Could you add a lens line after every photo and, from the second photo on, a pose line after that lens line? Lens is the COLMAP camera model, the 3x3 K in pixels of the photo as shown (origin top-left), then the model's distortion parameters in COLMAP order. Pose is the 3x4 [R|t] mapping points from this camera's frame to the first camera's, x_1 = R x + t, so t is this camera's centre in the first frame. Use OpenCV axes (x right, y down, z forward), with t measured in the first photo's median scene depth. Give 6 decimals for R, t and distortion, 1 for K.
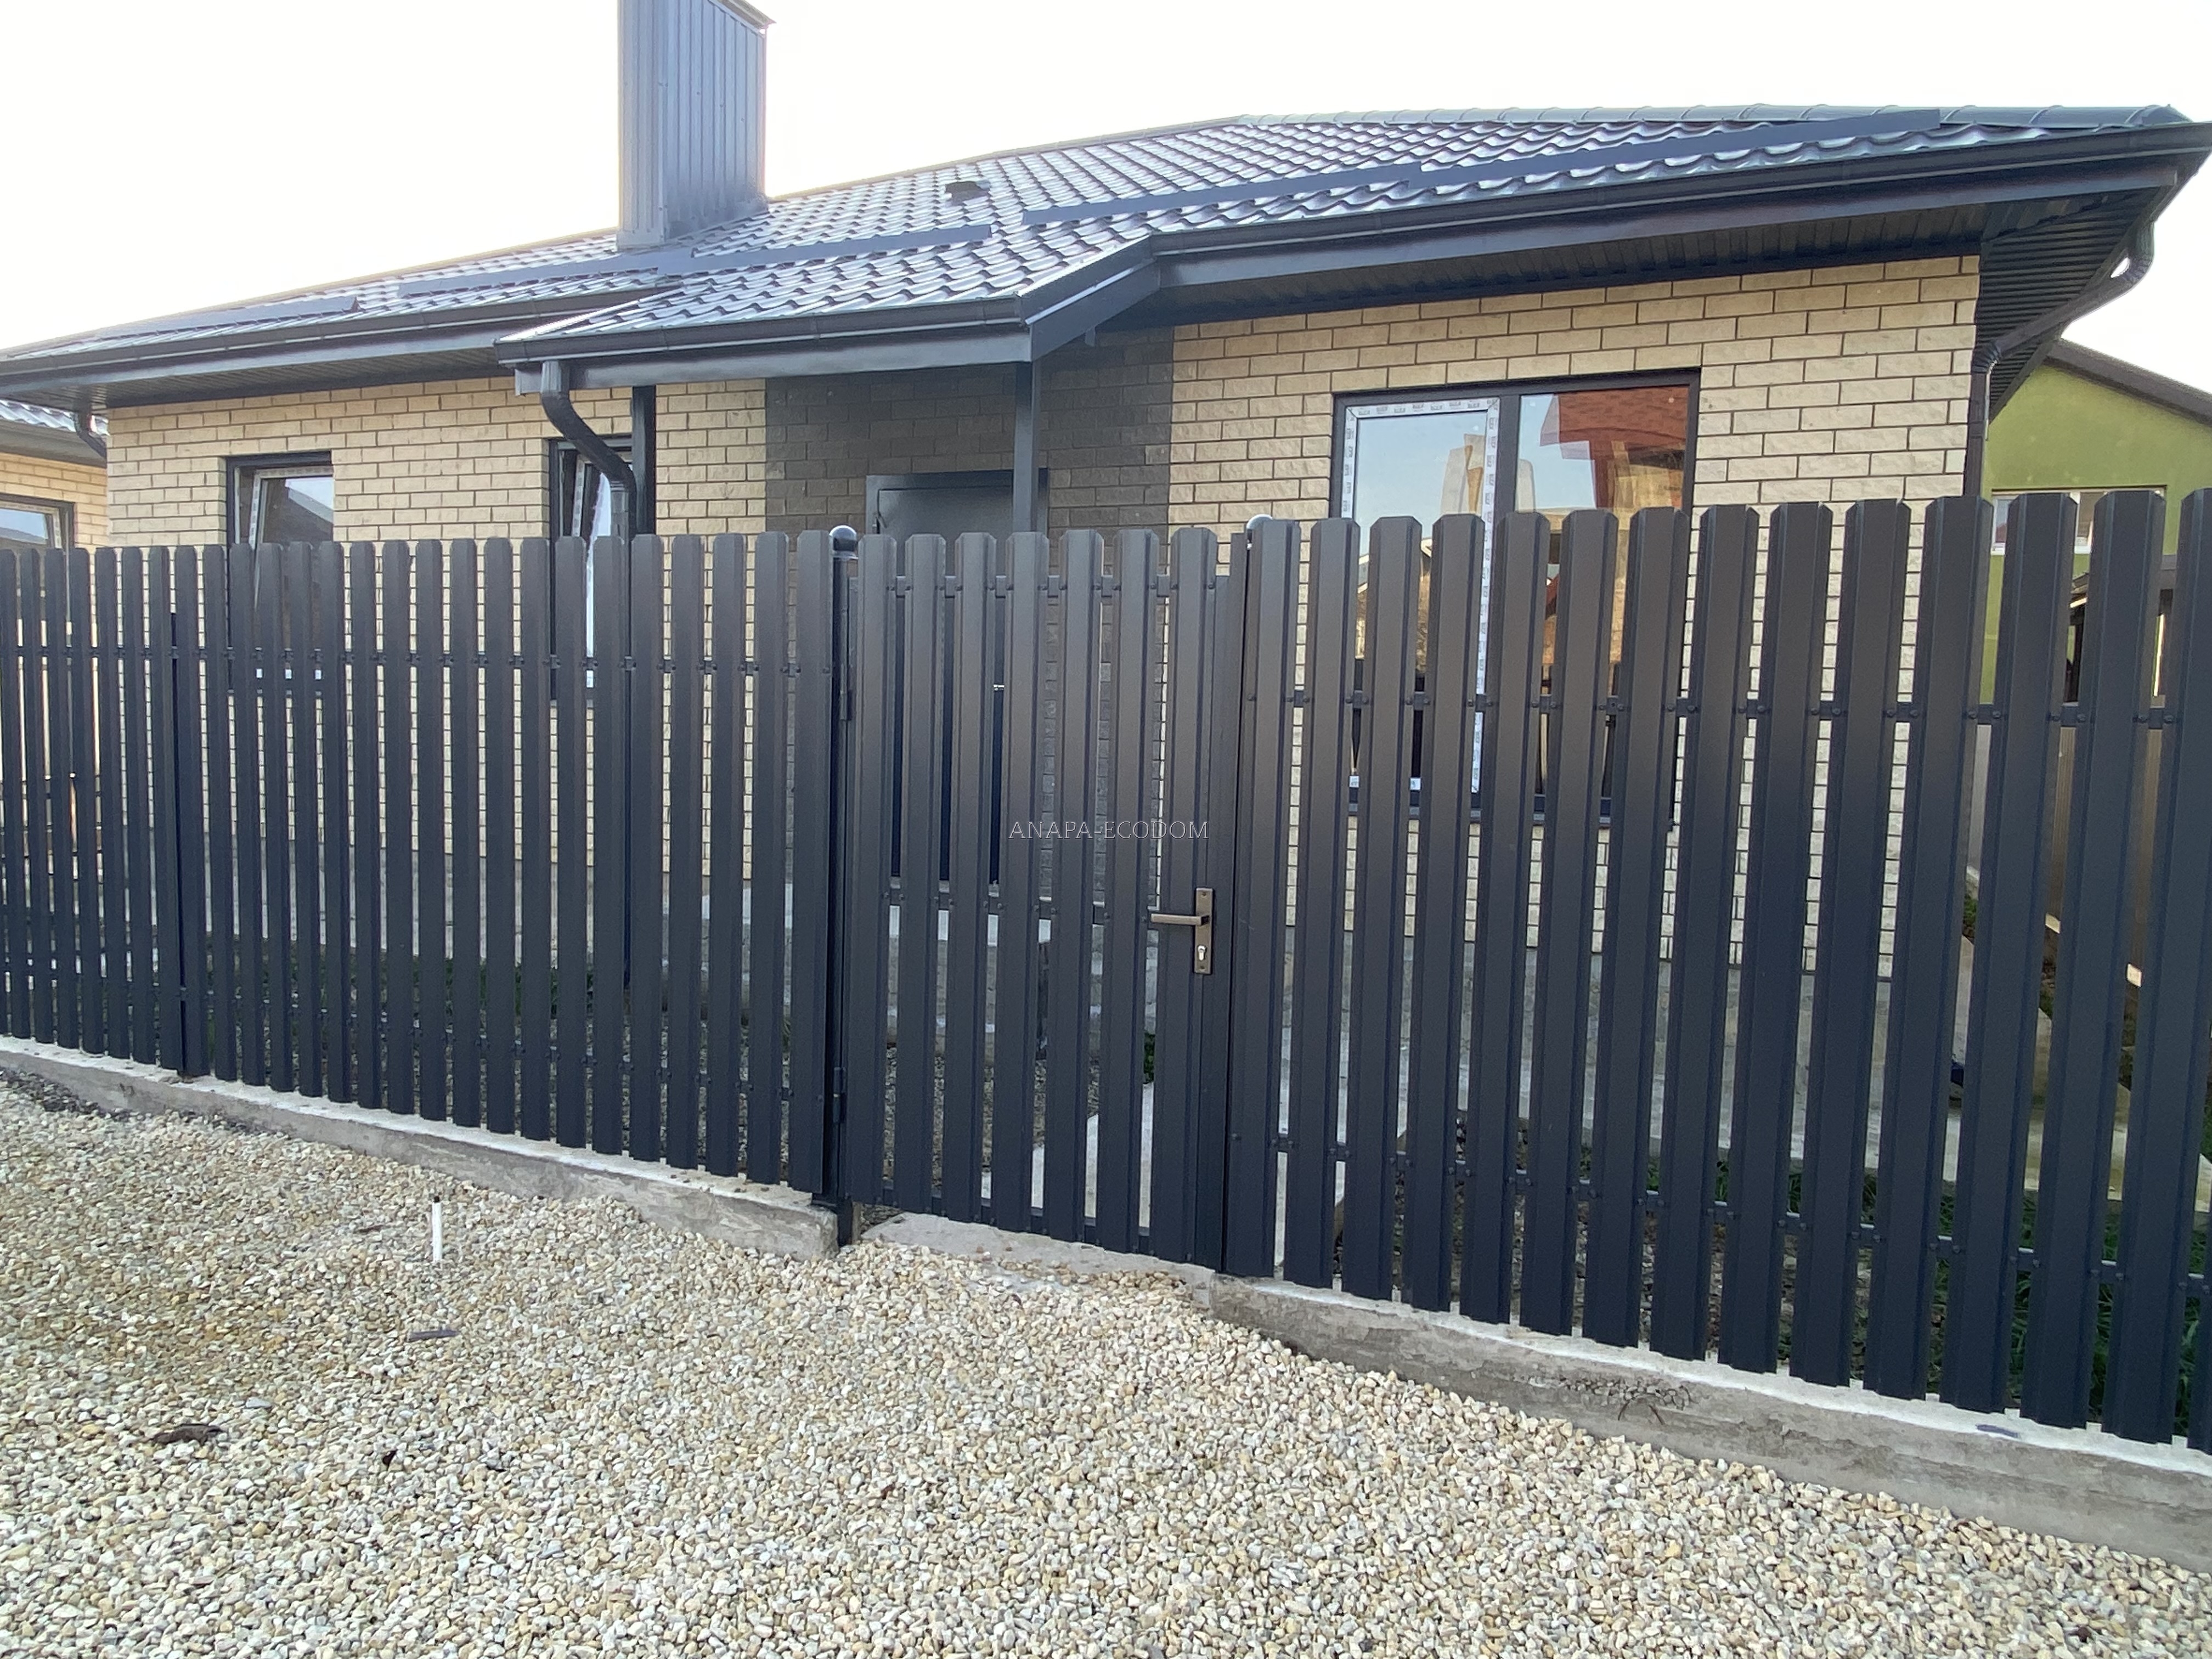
lens RADIAL K [[1480.4, 0, 1107.6], [0, 1480.4, 823.2], [0, 0, 1]] dist [0.030502, -0.019993]
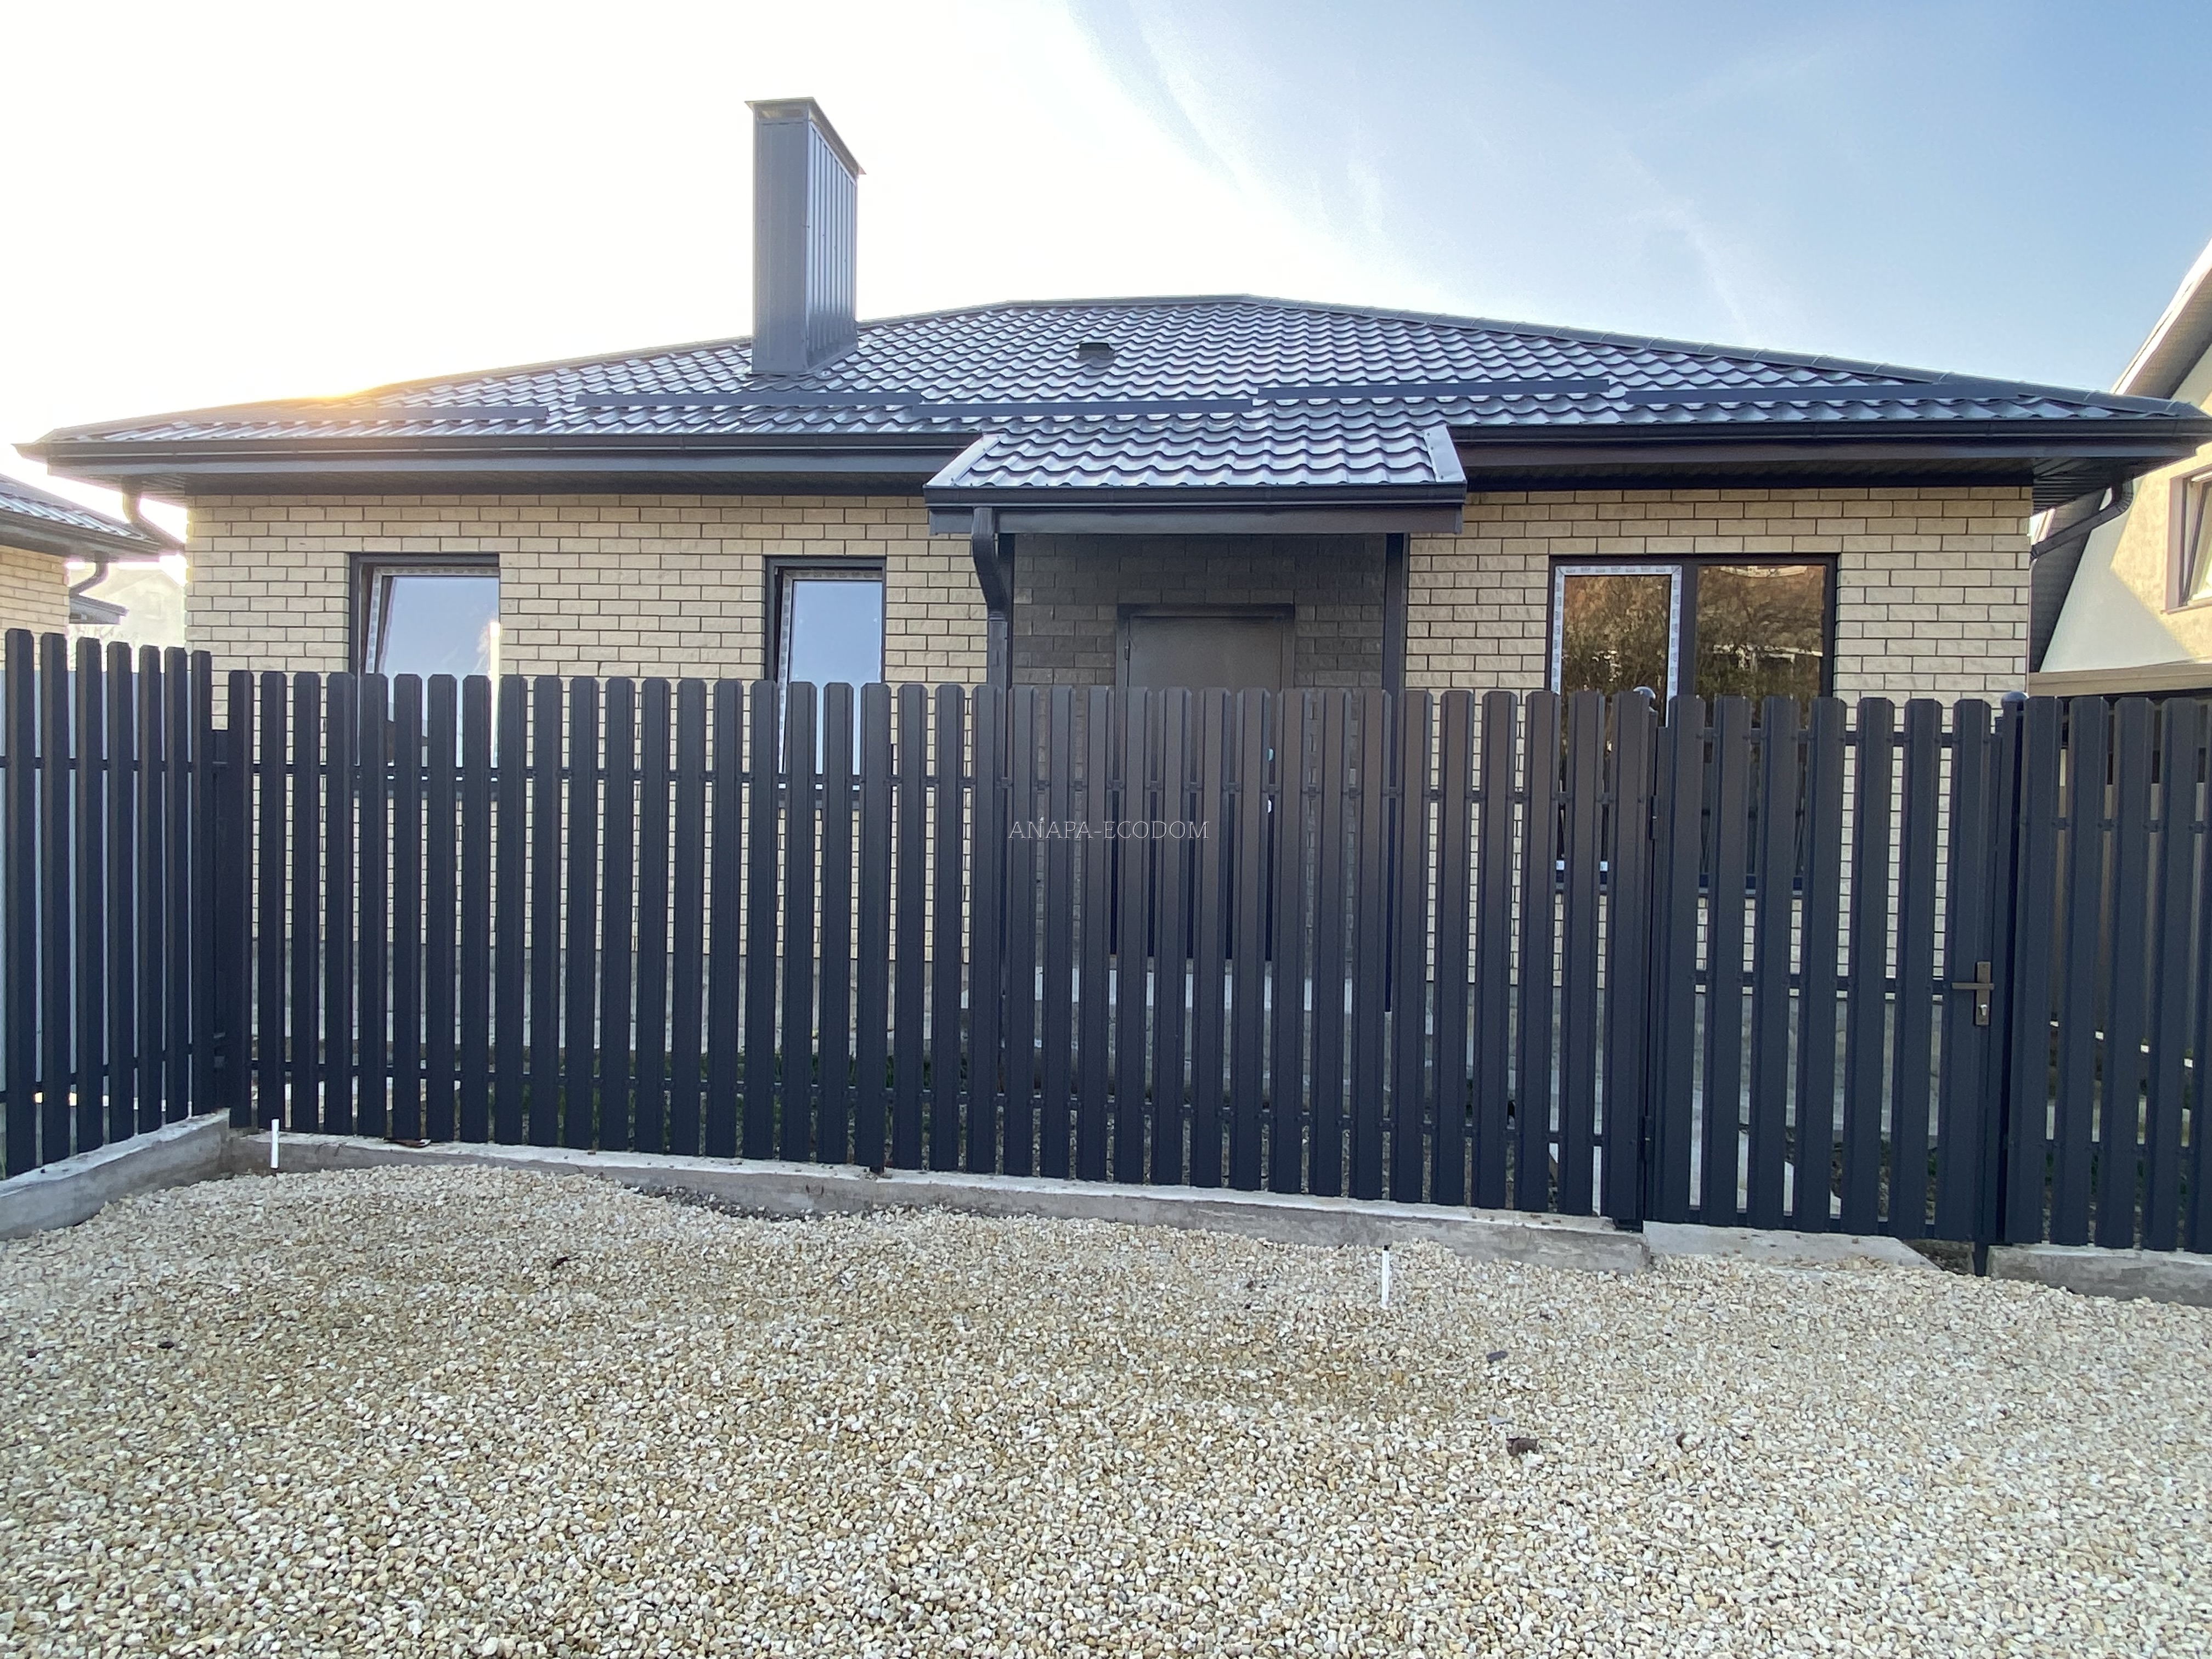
lens RADIAL K [[1399.8, 0, 1045.1], [0, 1399.8, 821.5], [0, 0, 1]] dist [0.031853, -0.029875]
pose [[0.958719, -0.012637, 0.284074, -0.622814], [0.026398, 0.998653, -0.044666, -0.025487], [-0.283126, 0.050321, 0.957762, -0.001229]]
